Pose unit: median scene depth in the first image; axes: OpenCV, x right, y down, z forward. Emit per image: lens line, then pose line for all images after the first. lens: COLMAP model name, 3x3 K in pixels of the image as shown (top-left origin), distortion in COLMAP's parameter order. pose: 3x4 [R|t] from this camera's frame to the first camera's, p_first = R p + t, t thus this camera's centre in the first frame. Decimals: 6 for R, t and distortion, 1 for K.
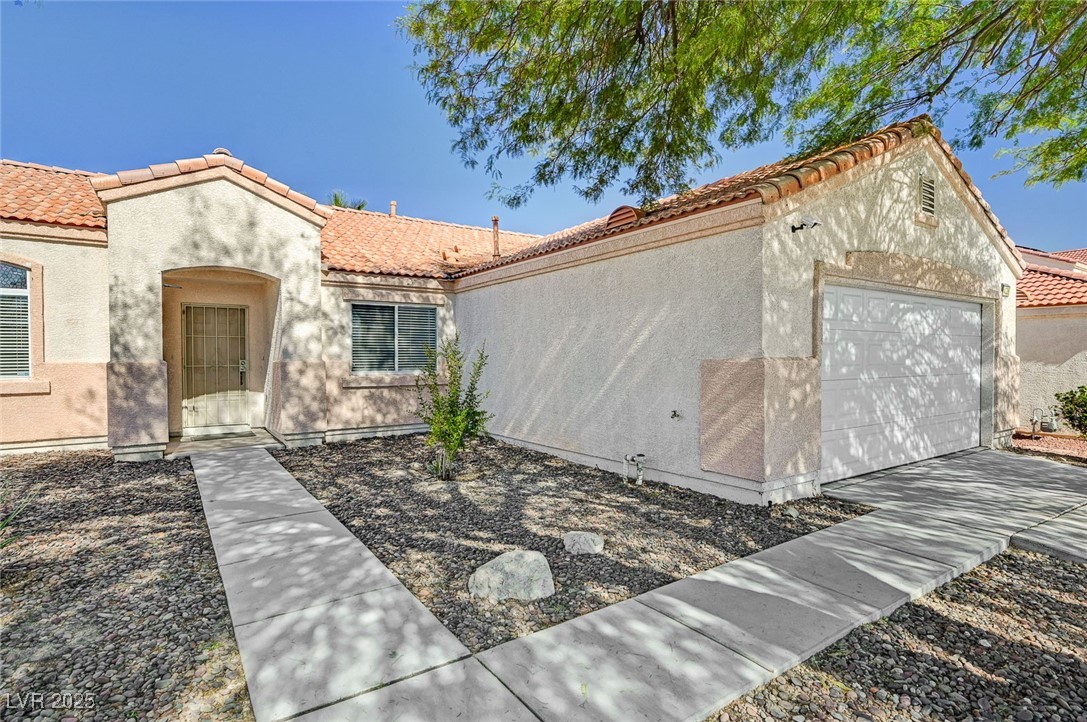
lens RADIAL K [[559.7, 0, 531.6], [0, 559.7, 339.0], [0, 0, 1]] dist [-0.003677, 0.000225]
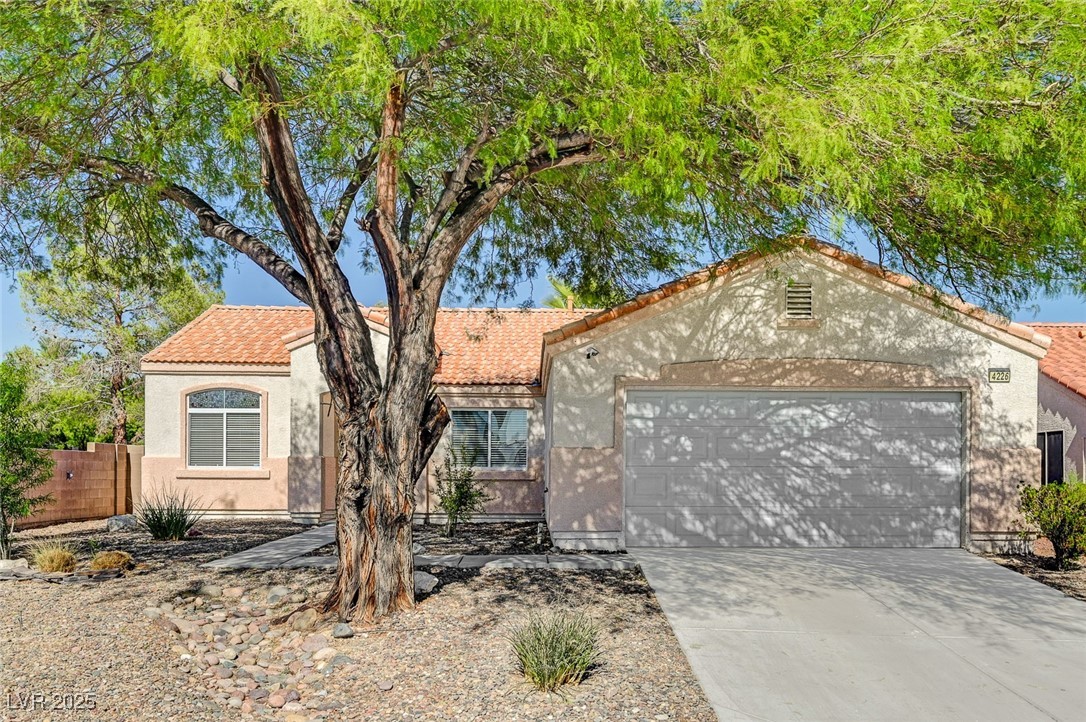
lens RADIAL K [[949.2, 0, 544.7], [0, 949.2, 354.8], [0, 0, 1]] dist [-0.016075, -0.036512]
pose [[0.835082, -0.061345, -0.546694, 1.246382], [0.009924, 0.995281, -0.096522, 0.022614], [0.550036, 0.075178, 0.831750, -0.773768]]
